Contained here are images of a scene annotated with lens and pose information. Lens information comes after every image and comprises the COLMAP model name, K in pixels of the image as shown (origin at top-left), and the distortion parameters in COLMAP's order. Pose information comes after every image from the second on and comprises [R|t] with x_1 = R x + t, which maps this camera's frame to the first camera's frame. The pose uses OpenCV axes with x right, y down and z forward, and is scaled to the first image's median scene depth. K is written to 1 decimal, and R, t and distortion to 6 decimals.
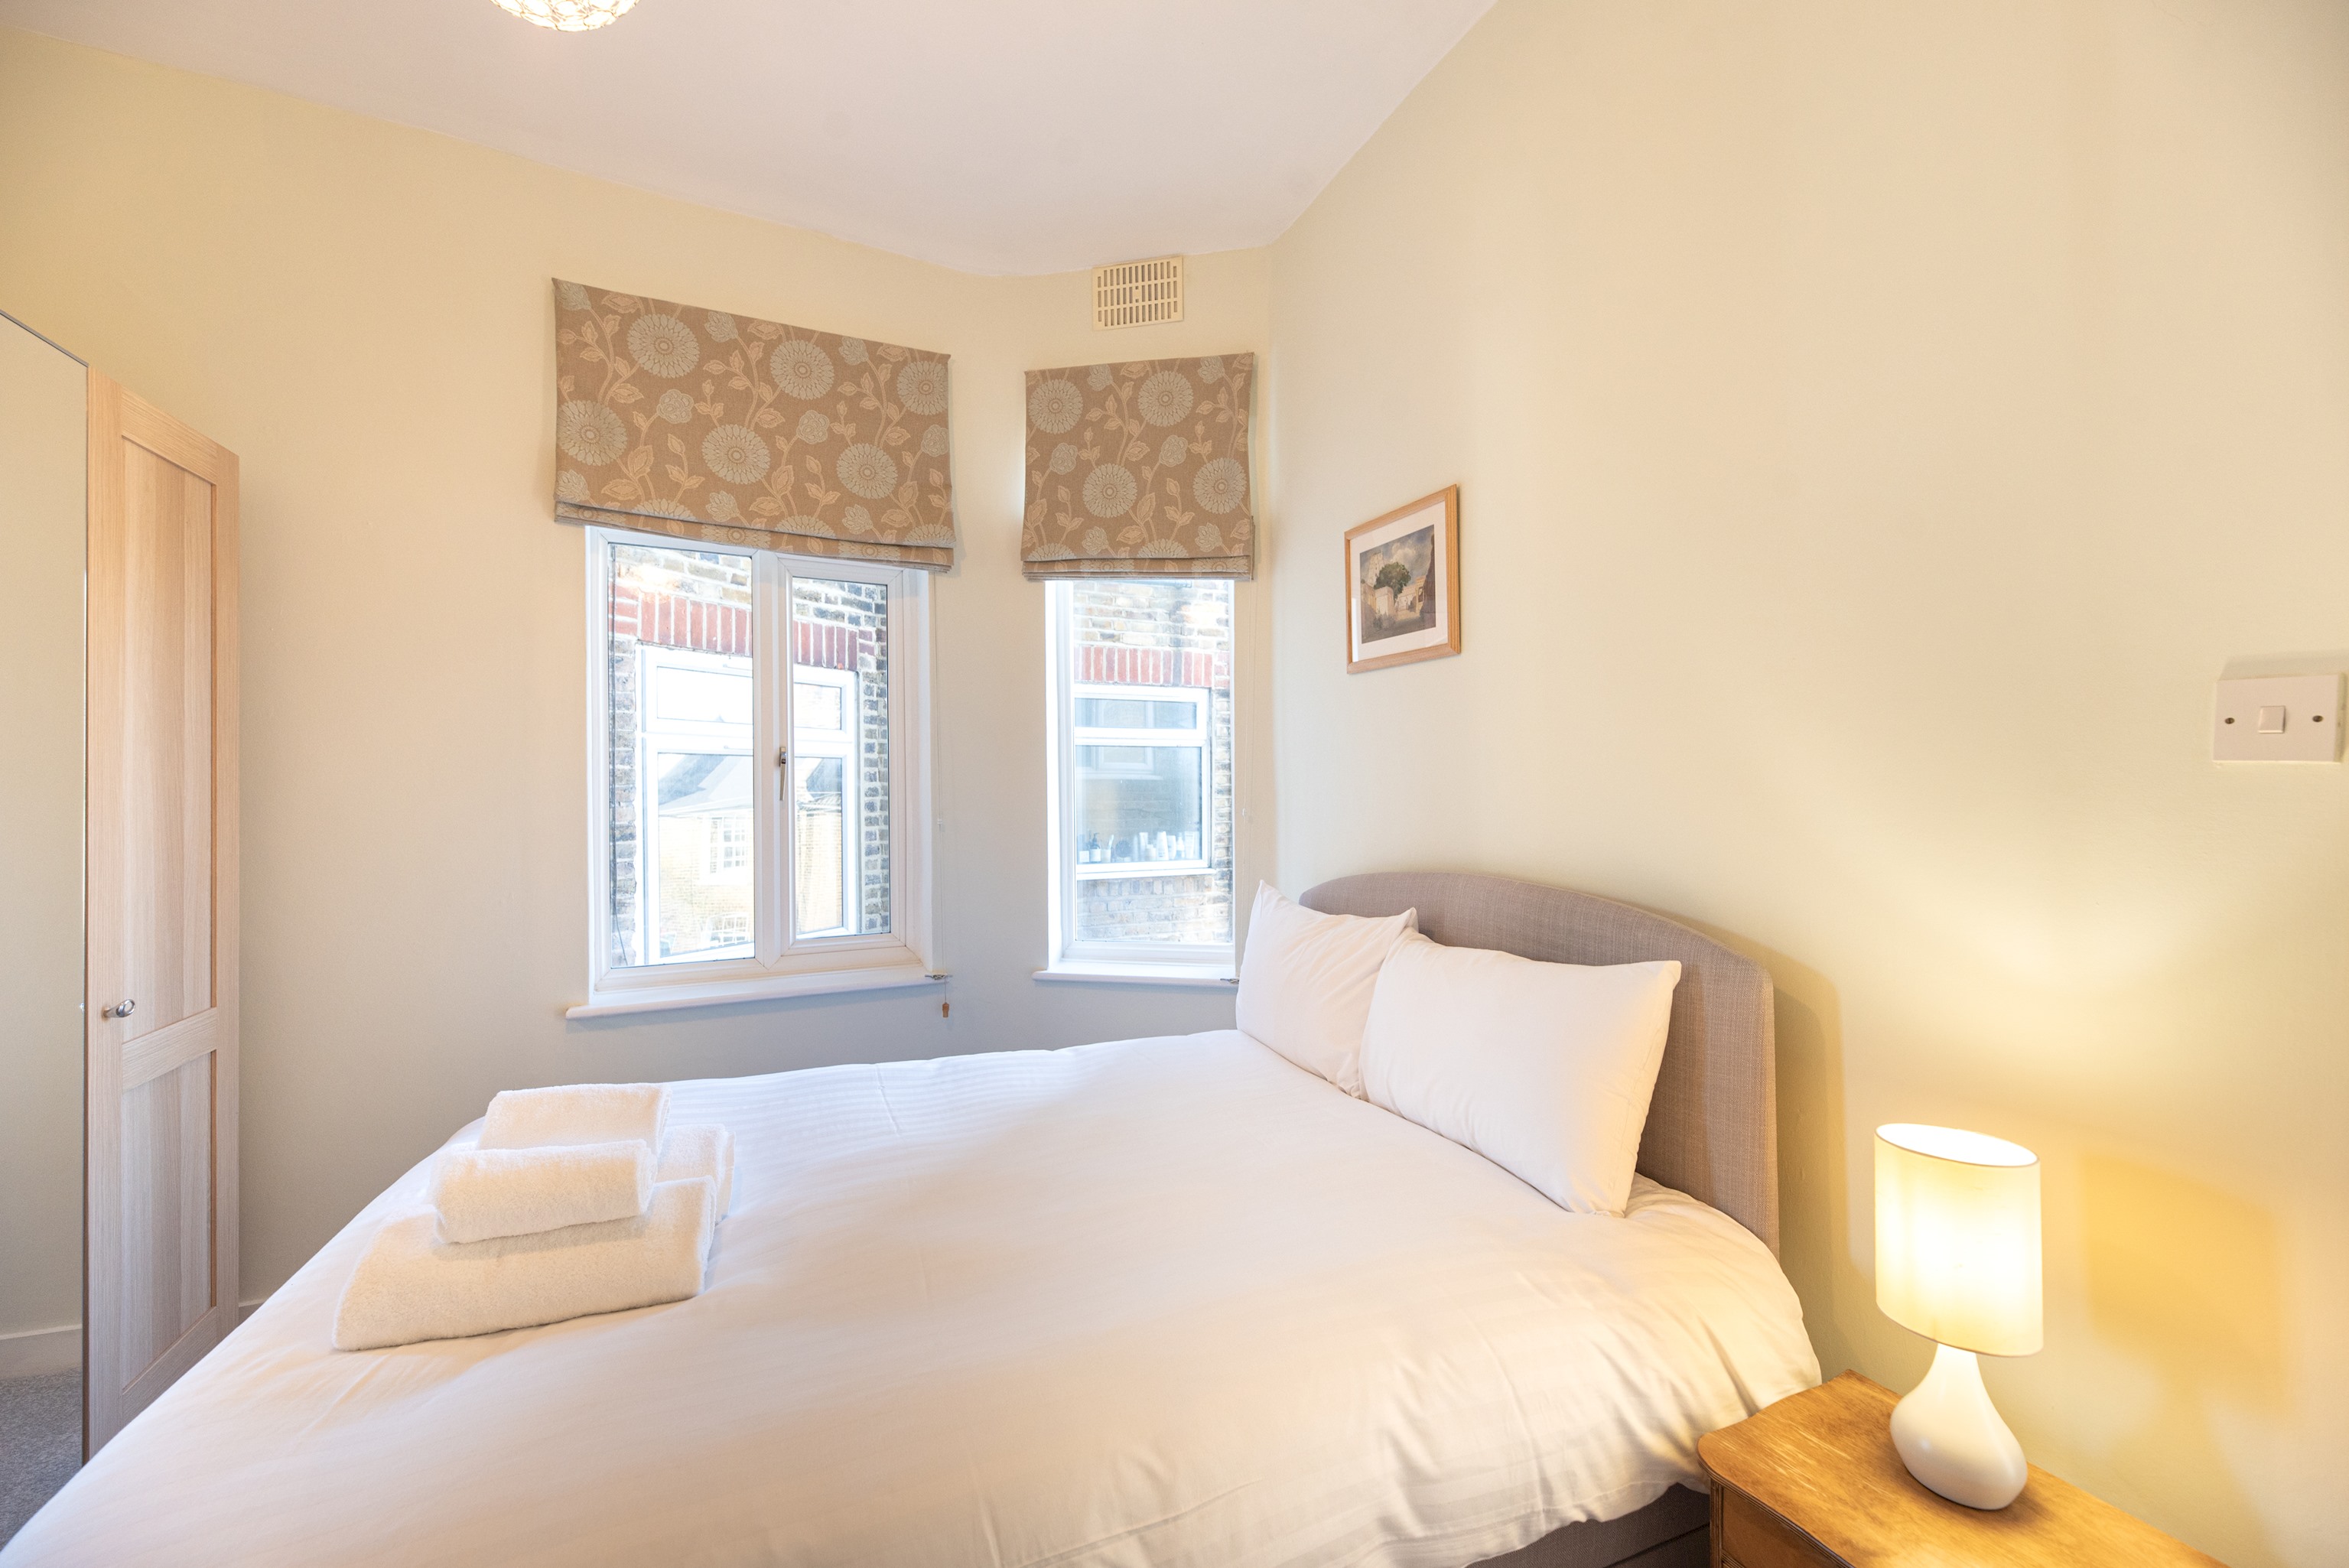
lens RADIAL K [[946.0, 0, 1182.8], [0, 946.0, 781.8], [0, 0, 1]] dist [-0.000600, 0.000686]
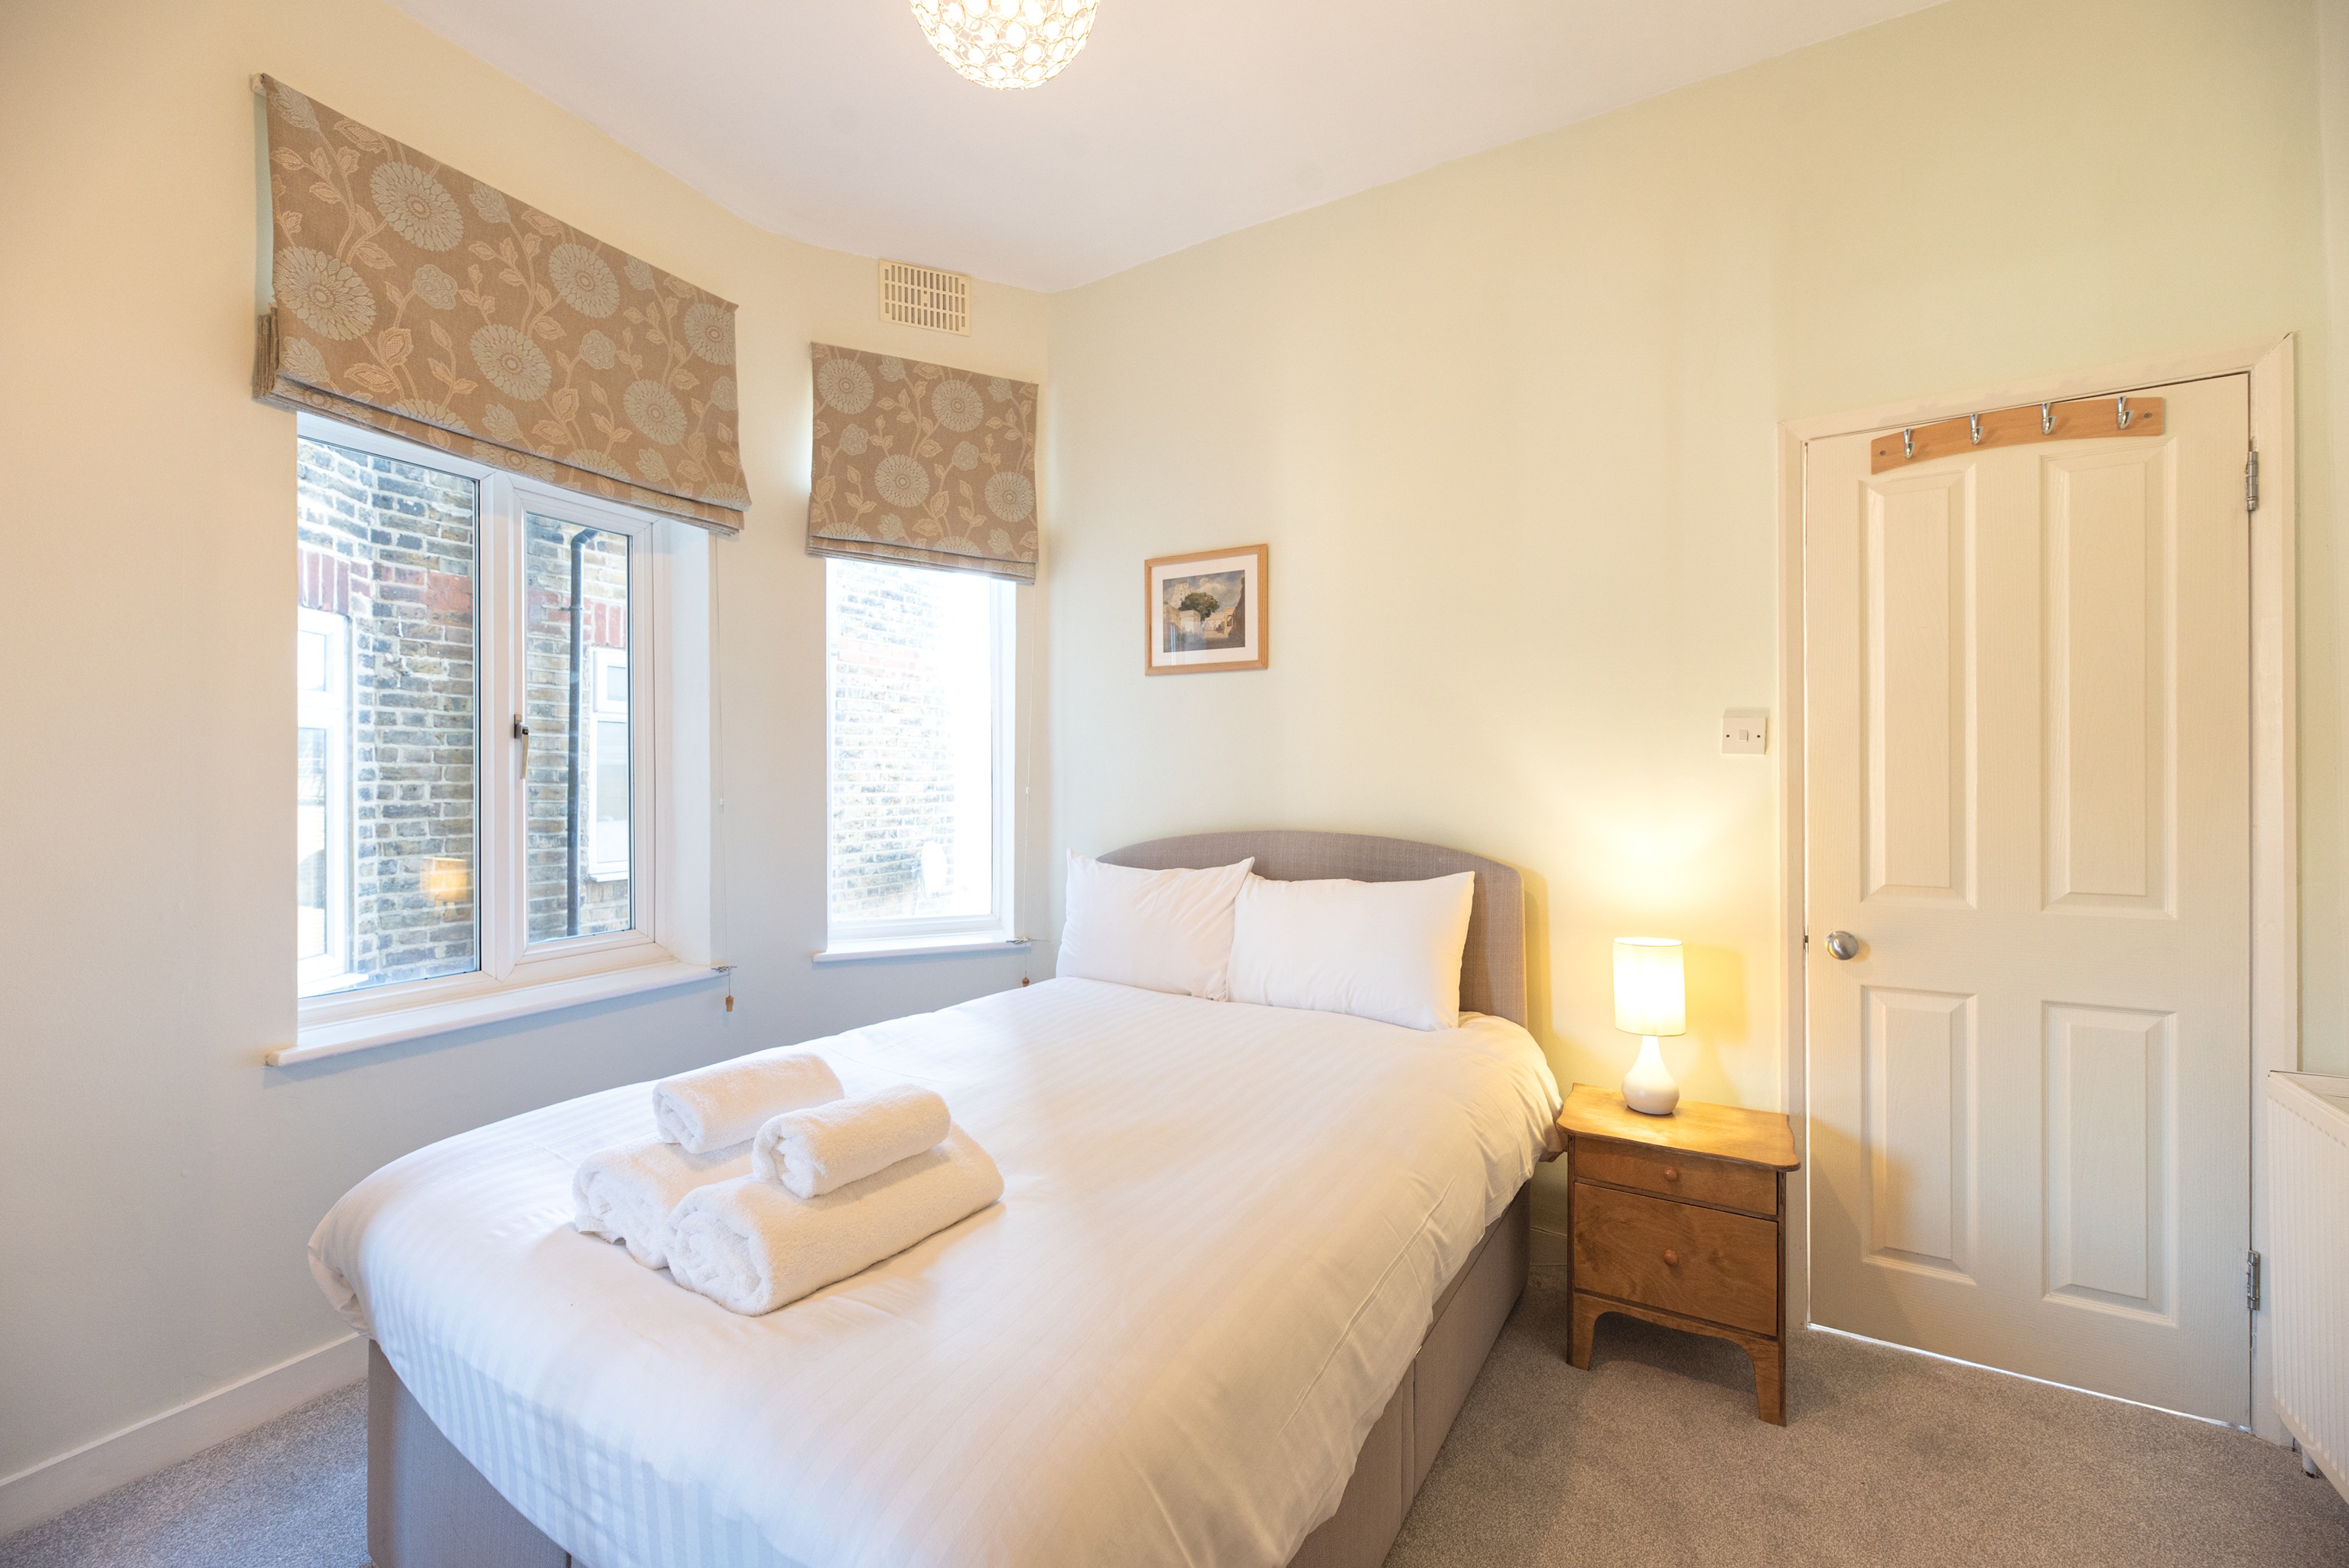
lens RADIAL K [[946.0, 0, 1197.4], [0, 946.0, 766.2], [0, 0, 1]] dist [-0.000600, 0.000686]
pose [[0.809998, 0.011168, 0.586327, -0.438503], [-0.006395, 0.999927, -0.010212, 0.013874], [-0.586398, 0.004522, 0.810010, -0.028519]]
